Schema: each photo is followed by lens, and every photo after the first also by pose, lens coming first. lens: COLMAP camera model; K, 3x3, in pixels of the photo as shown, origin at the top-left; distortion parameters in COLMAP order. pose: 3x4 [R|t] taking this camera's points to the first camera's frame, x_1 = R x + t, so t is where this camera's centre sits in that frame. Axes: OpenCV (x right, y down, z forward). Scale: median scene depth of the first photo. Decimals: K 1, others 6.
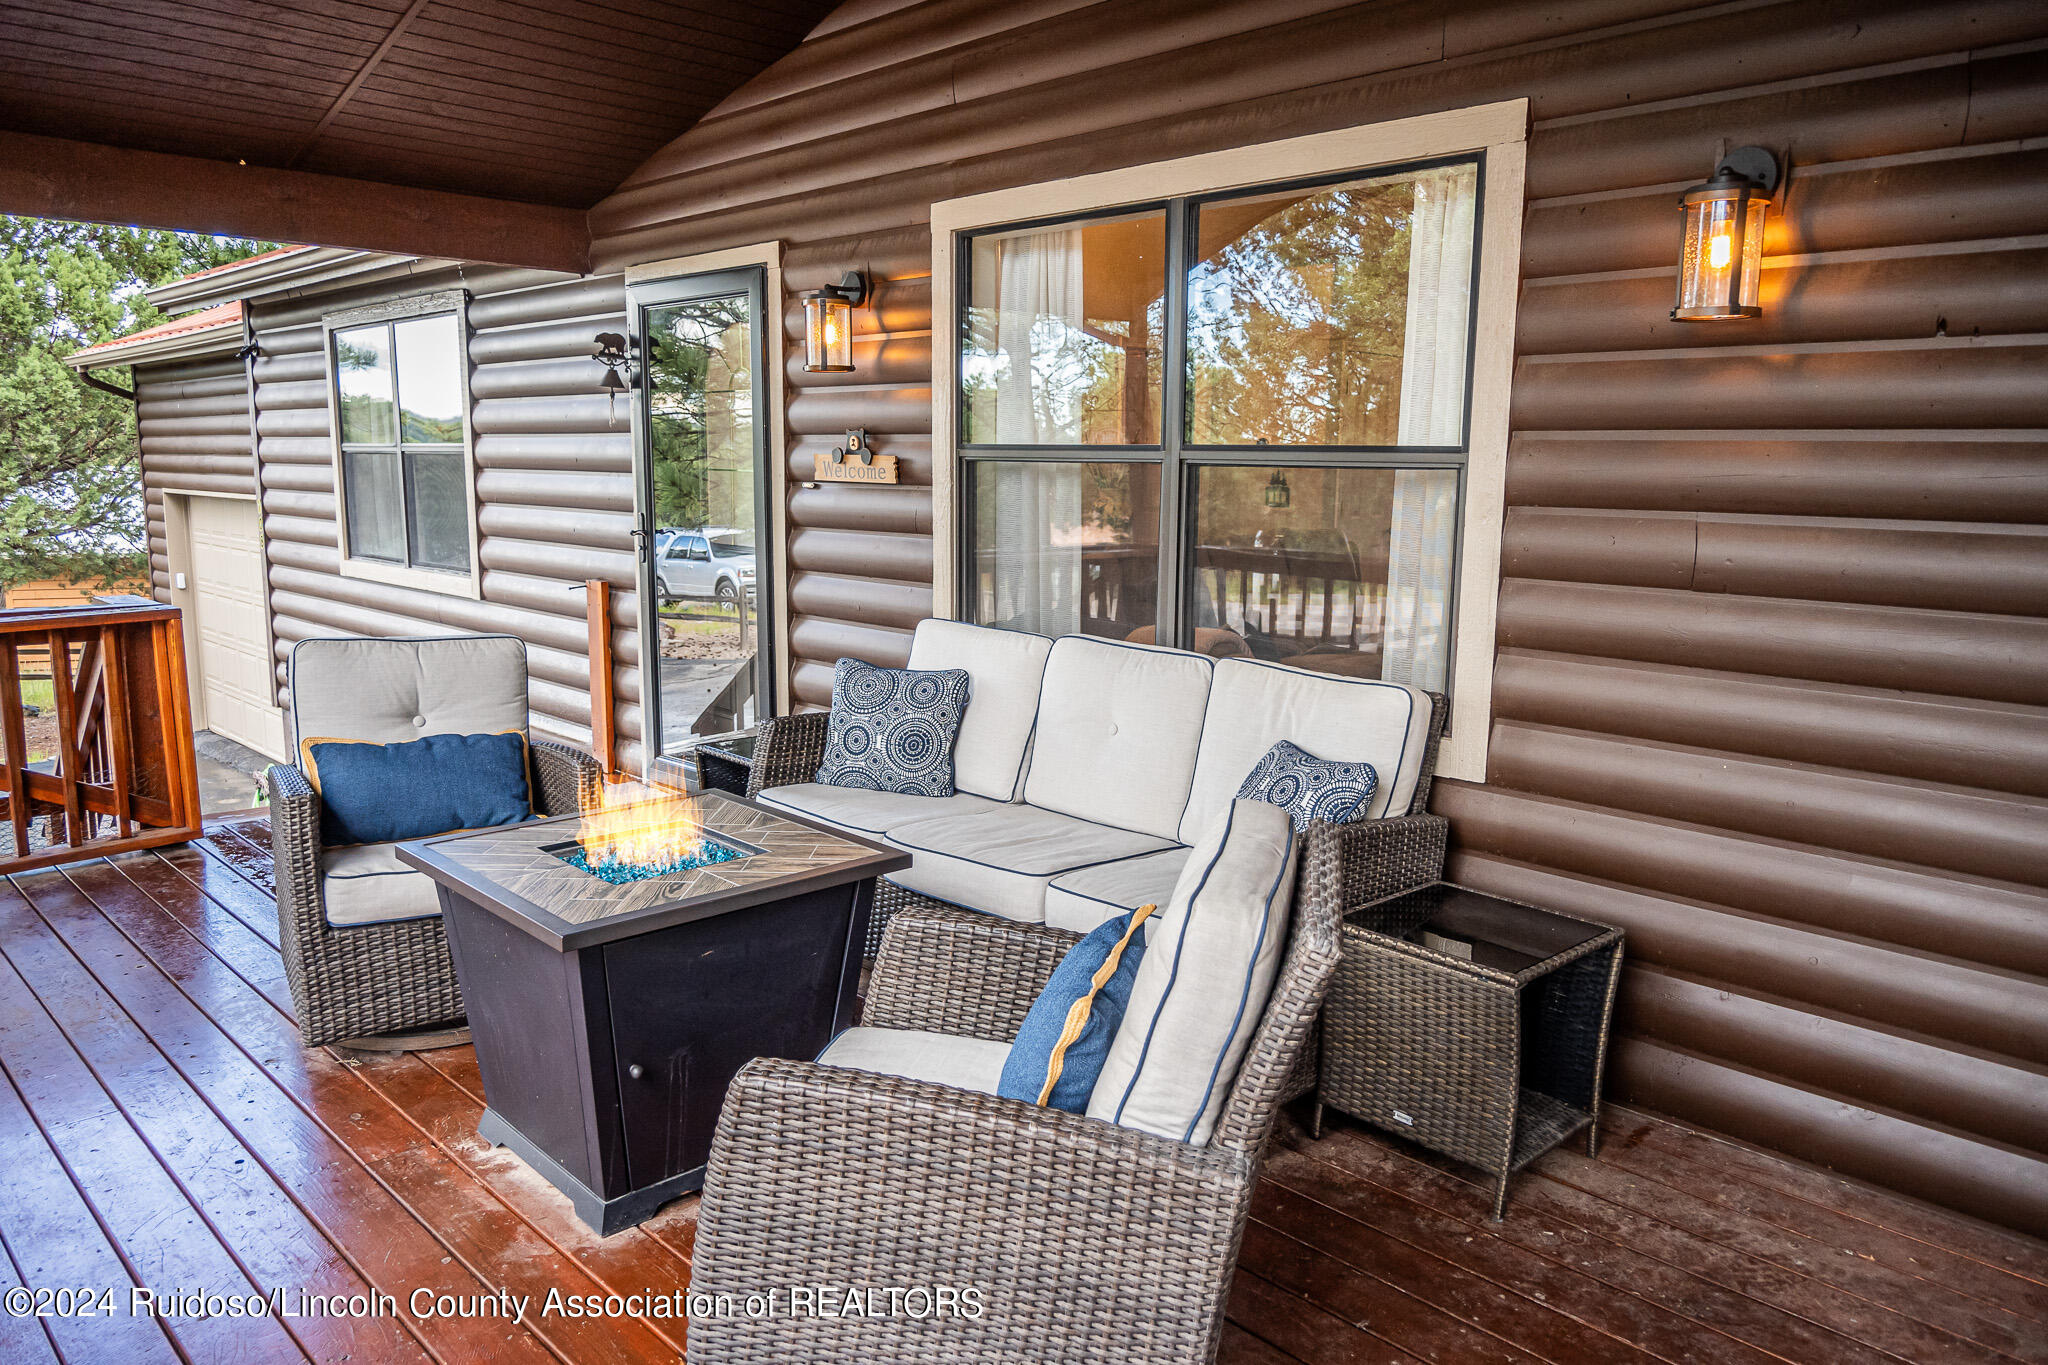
lens RADIAL K [[1417.9, 0, 1021.6], [0, 1417.9, 717.7], [0, 0, 1]] dist [0.026637, 0.001775]
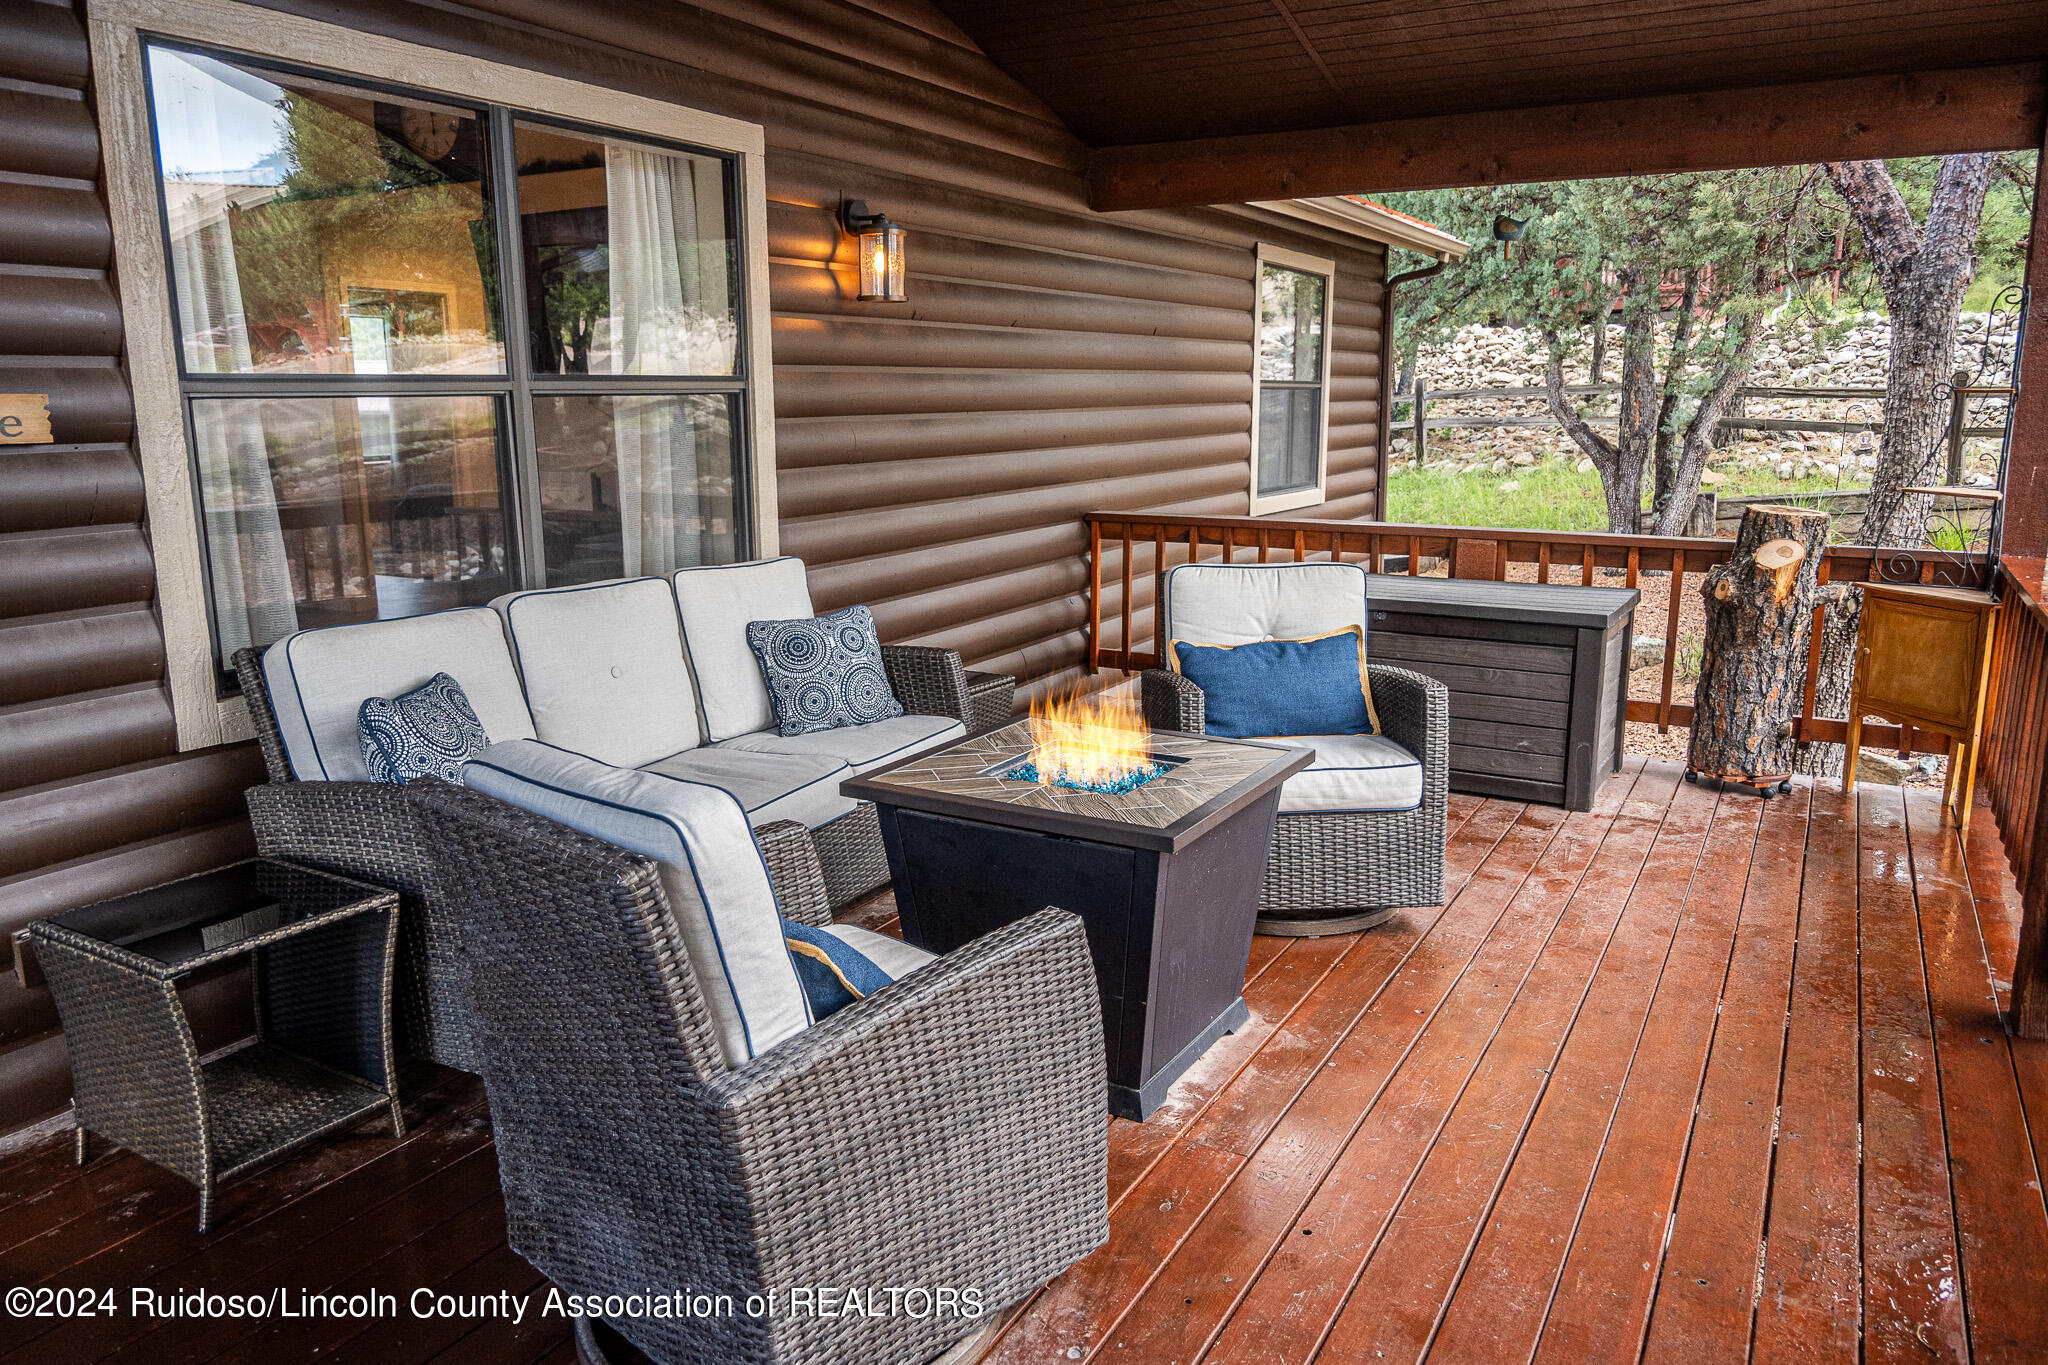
lens RADIAL K [[1439.8, 0, 1030.8], [0, 1439.8, 687.0], [0, 0, 1]] dist [-0.008917, 0.004162]
pose [[-0.278515, -0.208602, 0.937505, -1.135435], [0.177337, 0.948175, 0.263659, -0.230206], [-0.943918, 0.239687, -0.227088, 1.167070]]
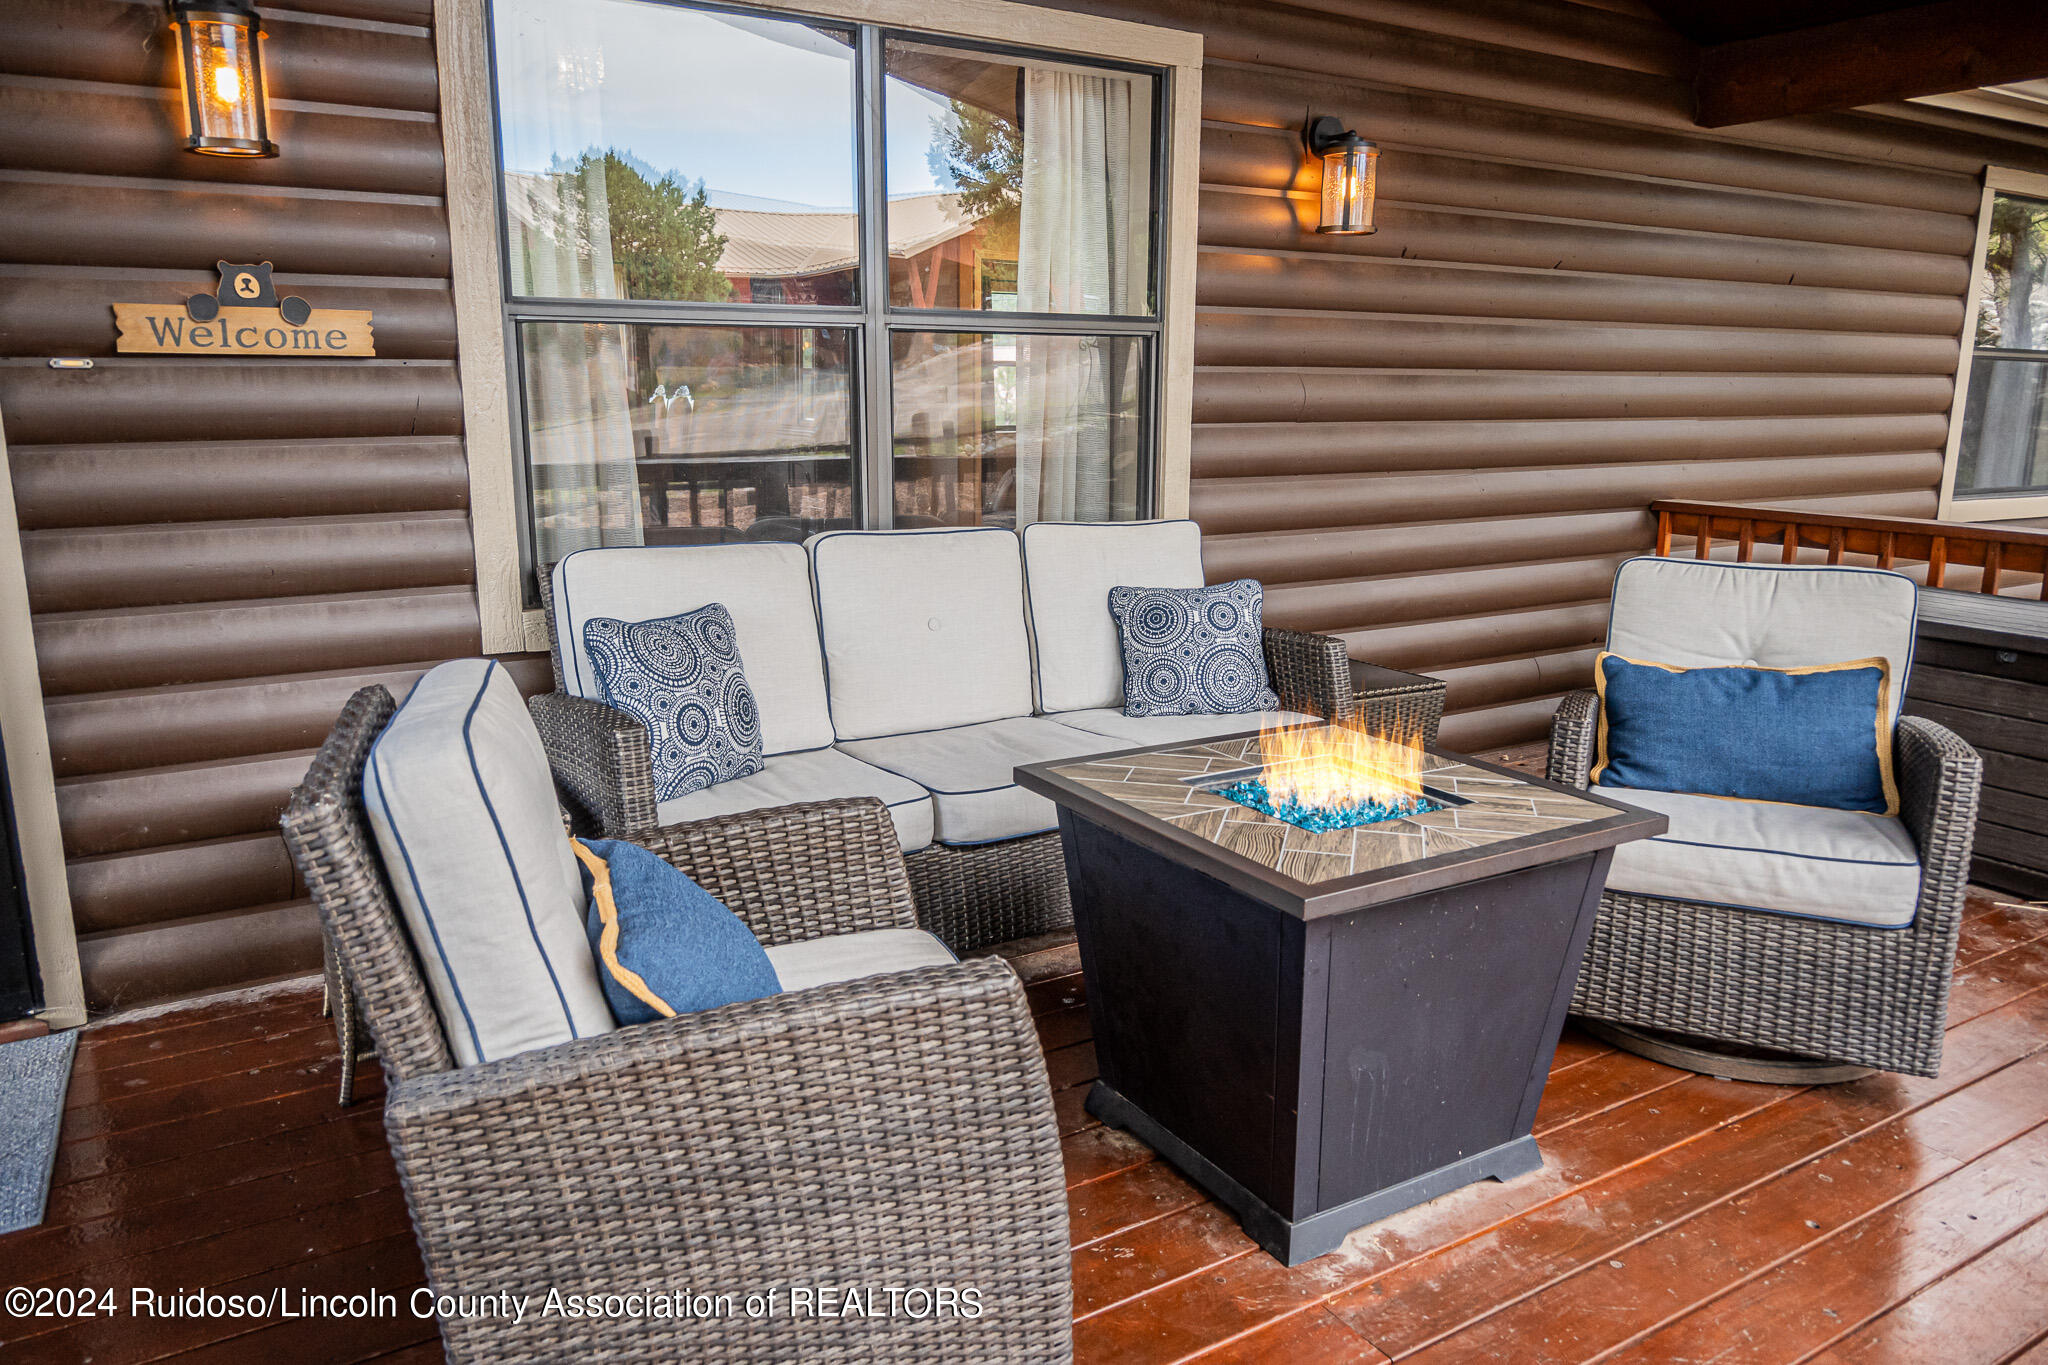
lens RADIAL K [[1439.8, 0, 1030.8], [0, 1439.8, 687.0], [0, 0, 1]] dist [-0.008917, 0.004162]
pose [[0.216726, -0.218298, 0.951513, -0.980818], [0.176613, 0.967363, 0.181707, -0.132181], [-0.960124, 0.128669, 0.248207, 0.874496]]
